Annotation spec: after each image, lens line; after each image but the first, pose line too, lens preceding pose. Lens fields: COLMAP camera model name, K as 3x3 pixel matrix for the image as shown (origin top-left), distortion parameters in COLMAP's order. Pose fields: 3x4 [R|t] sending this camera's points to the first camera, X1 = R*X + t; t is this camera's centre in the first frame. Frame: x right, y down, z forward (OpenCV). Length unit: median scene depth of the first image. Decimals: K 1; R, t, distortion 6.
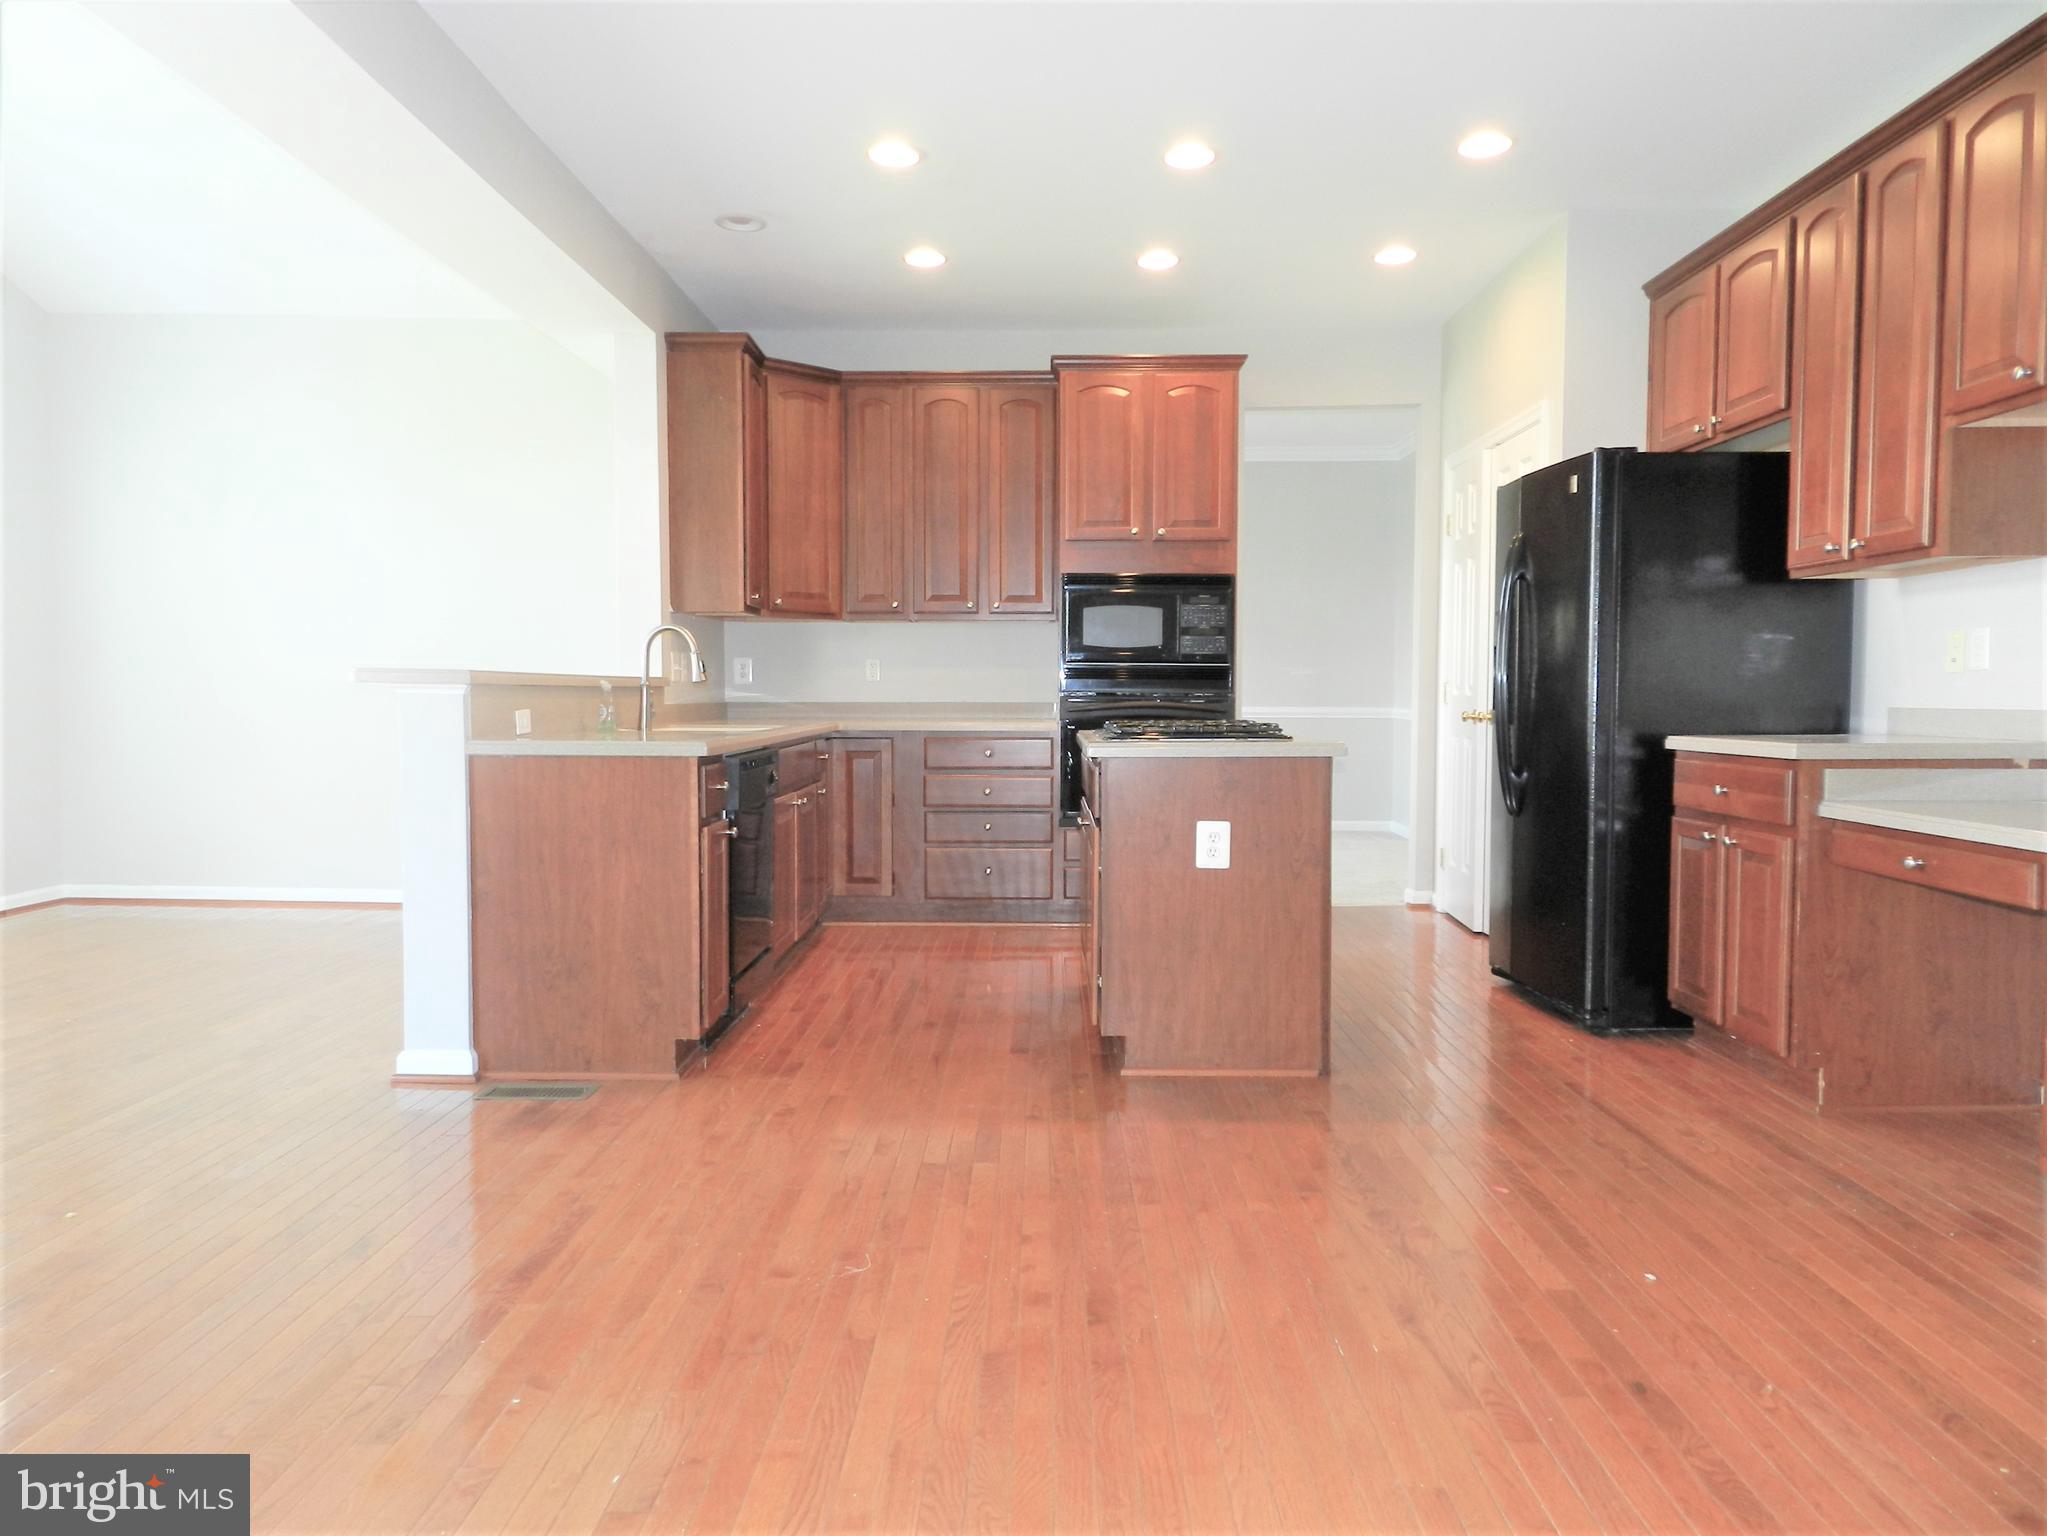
lens RADIAL K [[1413.3, 0, 1018.2], [0, 1413.3, 772.6], [0, 0, 1]] dist [0.011973, -0.002616]
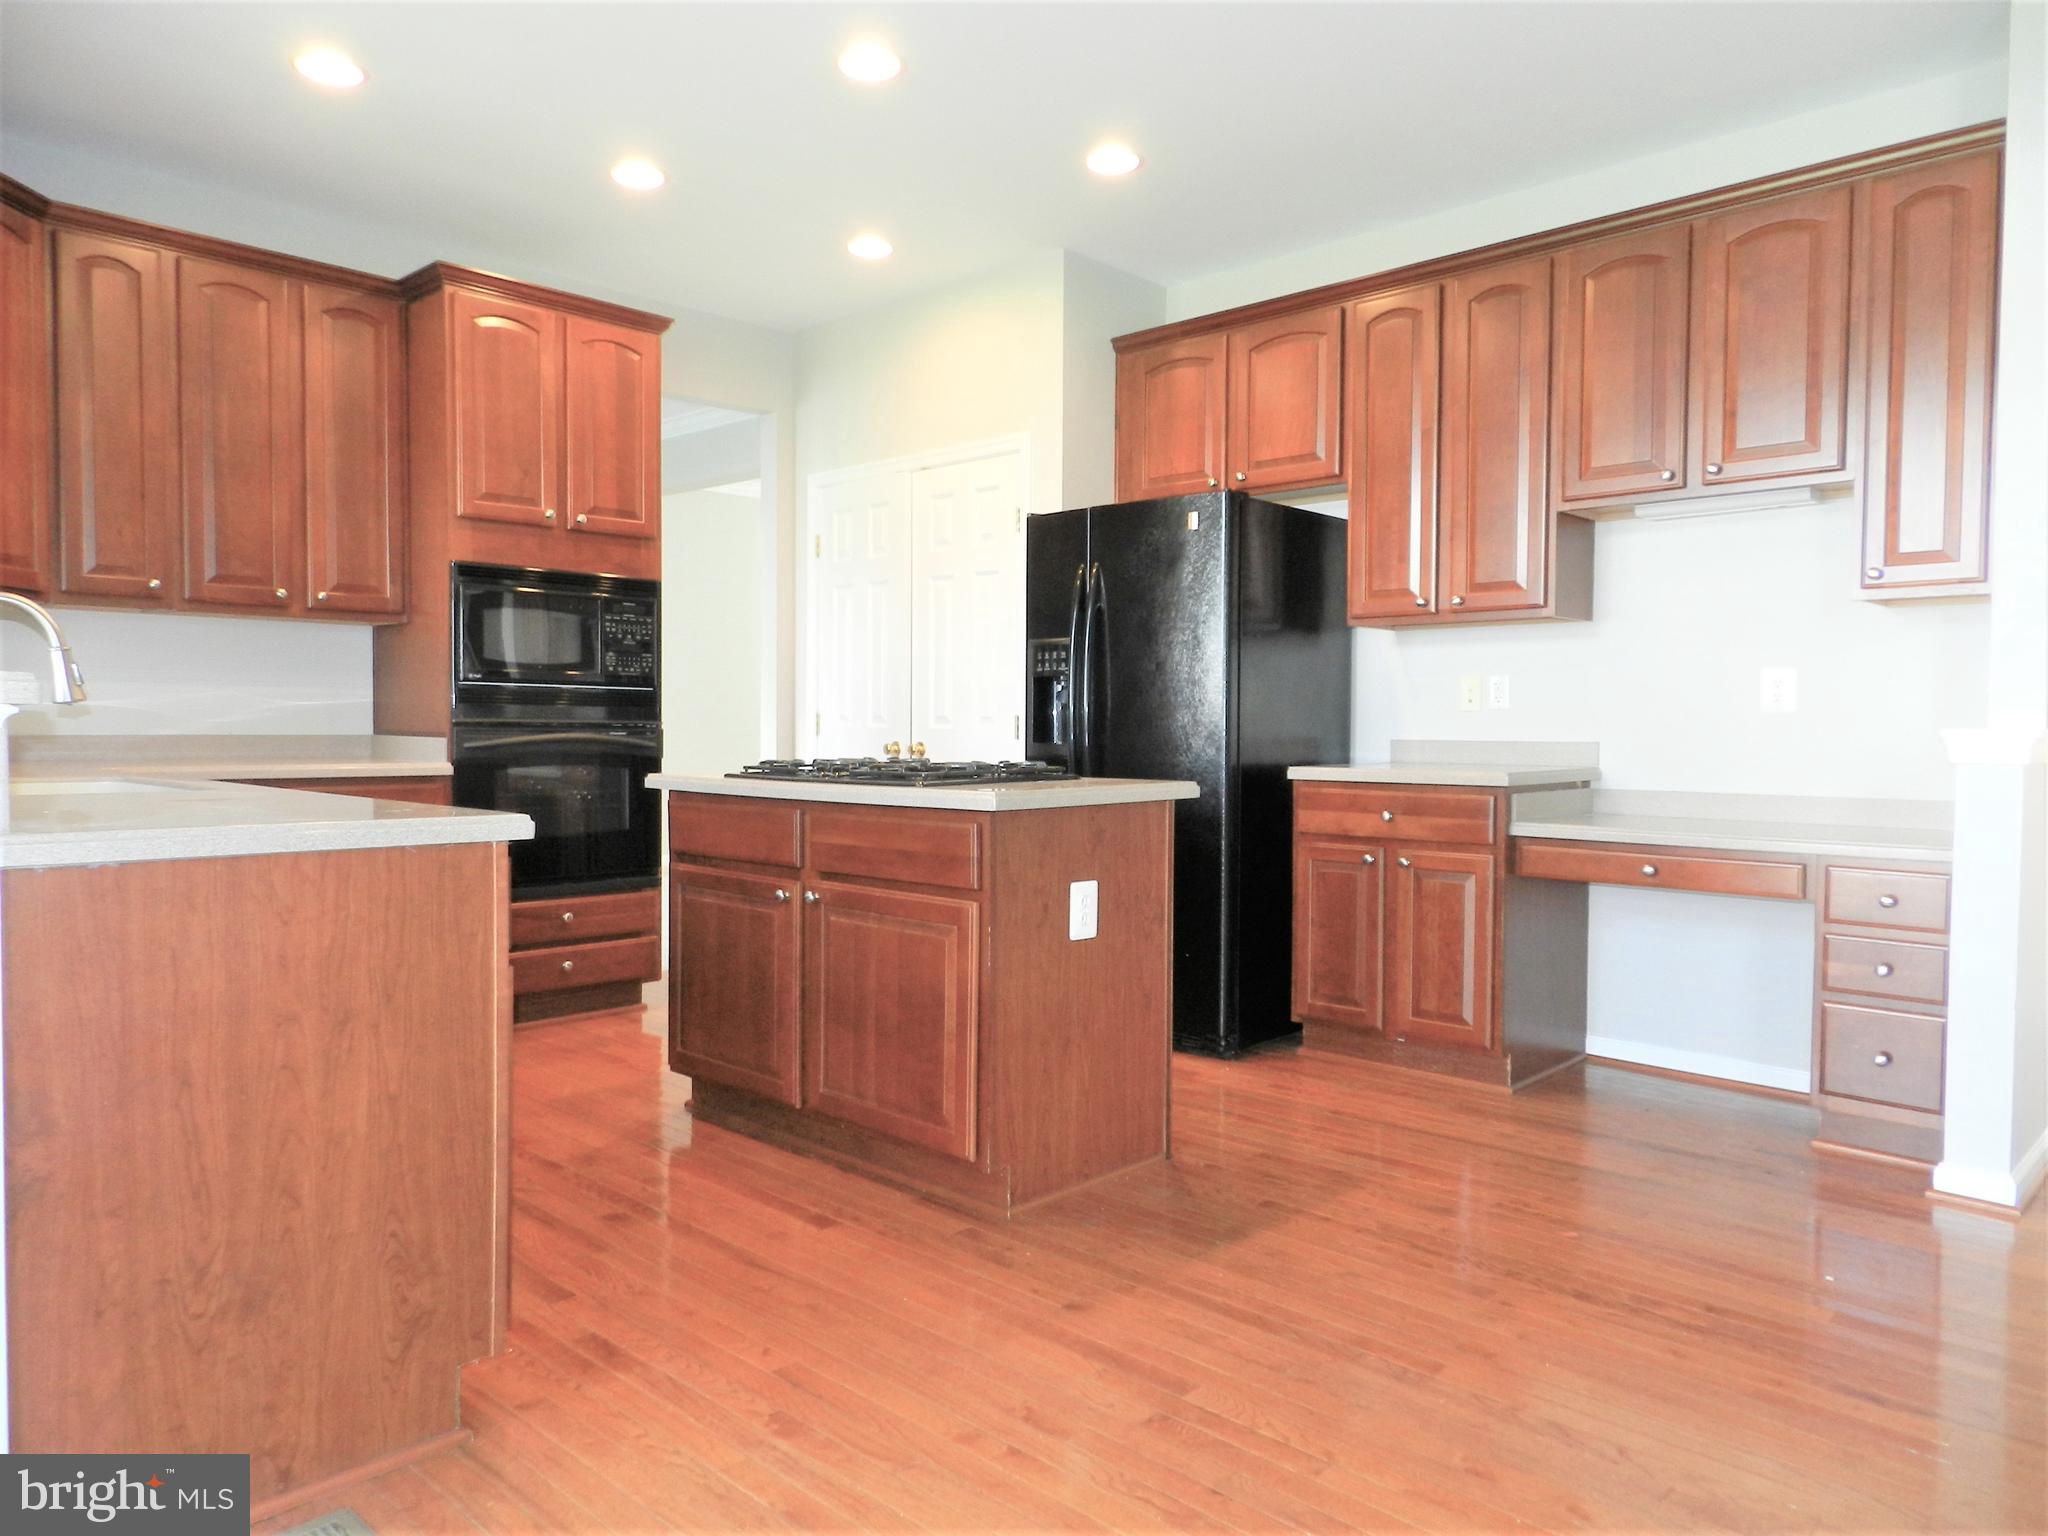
lens RADIAL K [[1380.8, 0, 1011.0], [0, 1380.8, 774.7], [0, 0, 1]] dist [0.010179, 0.003434]
pose [[0.682460, -0.023718, 0.730538, -0.444225], [0.036211, 0.999343, -0.001383, -0.026325], [-0.730026, 0.027398, 0.682870, 0.444905]]
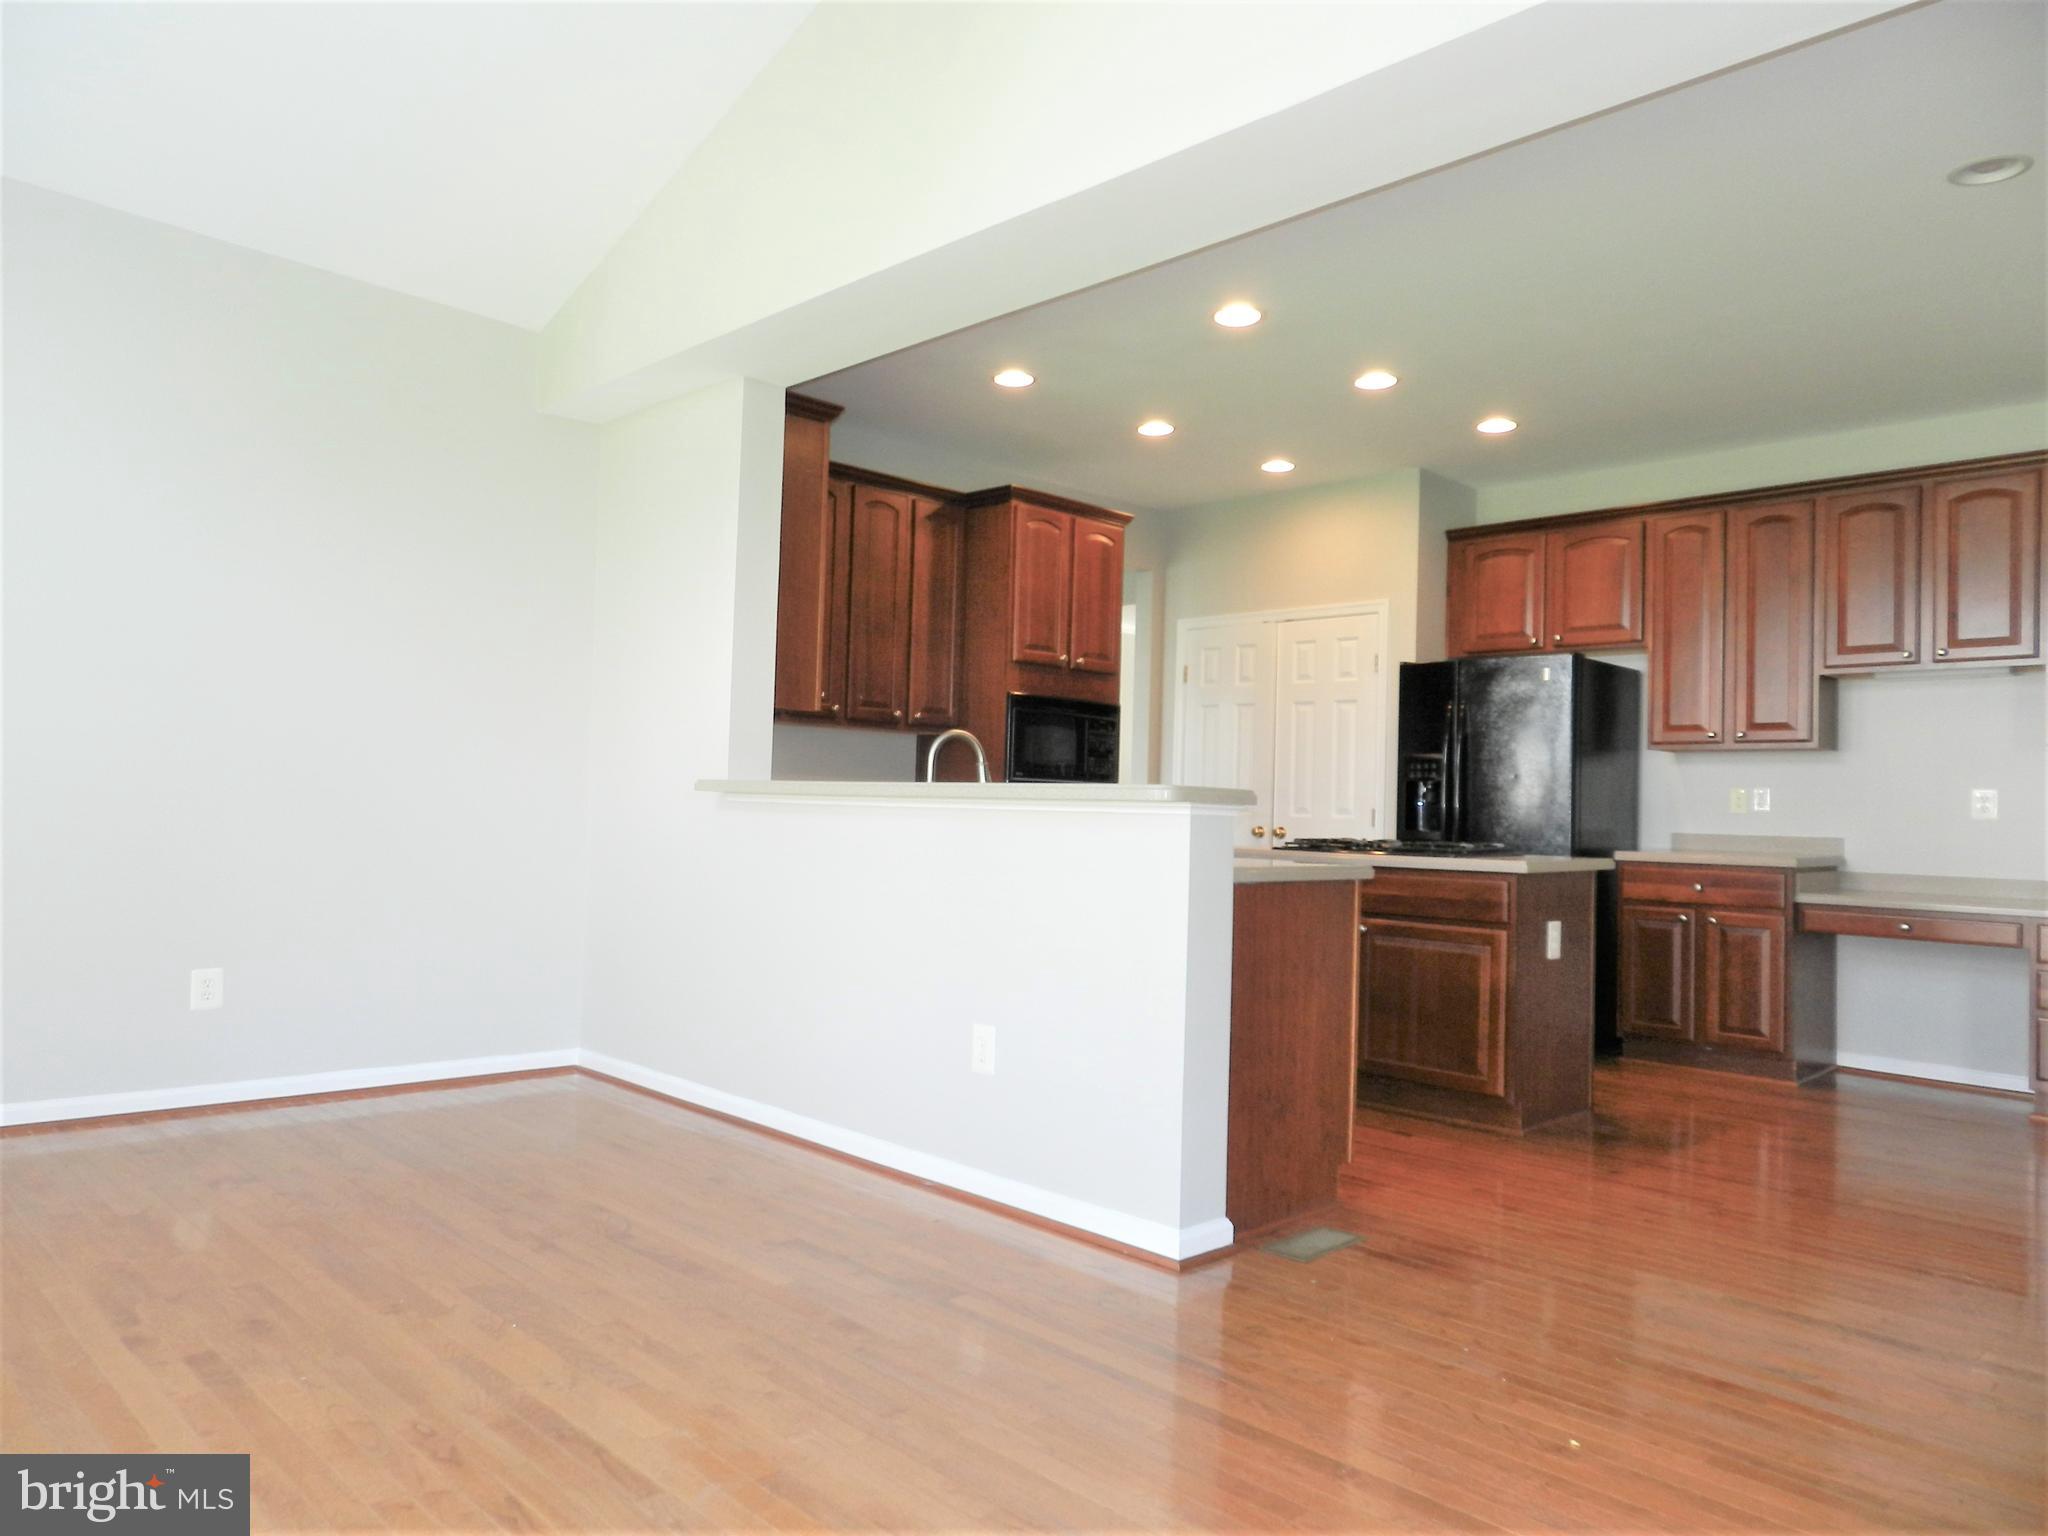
lens RADIAL K [[1380.8, 0, 1011.0], [0, 1380.8, 774.7], [0, 0, 1]] dist [0.010179, 0.003434]
pose [[0.699225, 0.033382, 0.714122, -1.023718], [0.015289, 0.997982, -0.061622, -0.026323], [-0.714739, 0.054006, 0.697304, 0.440467]]
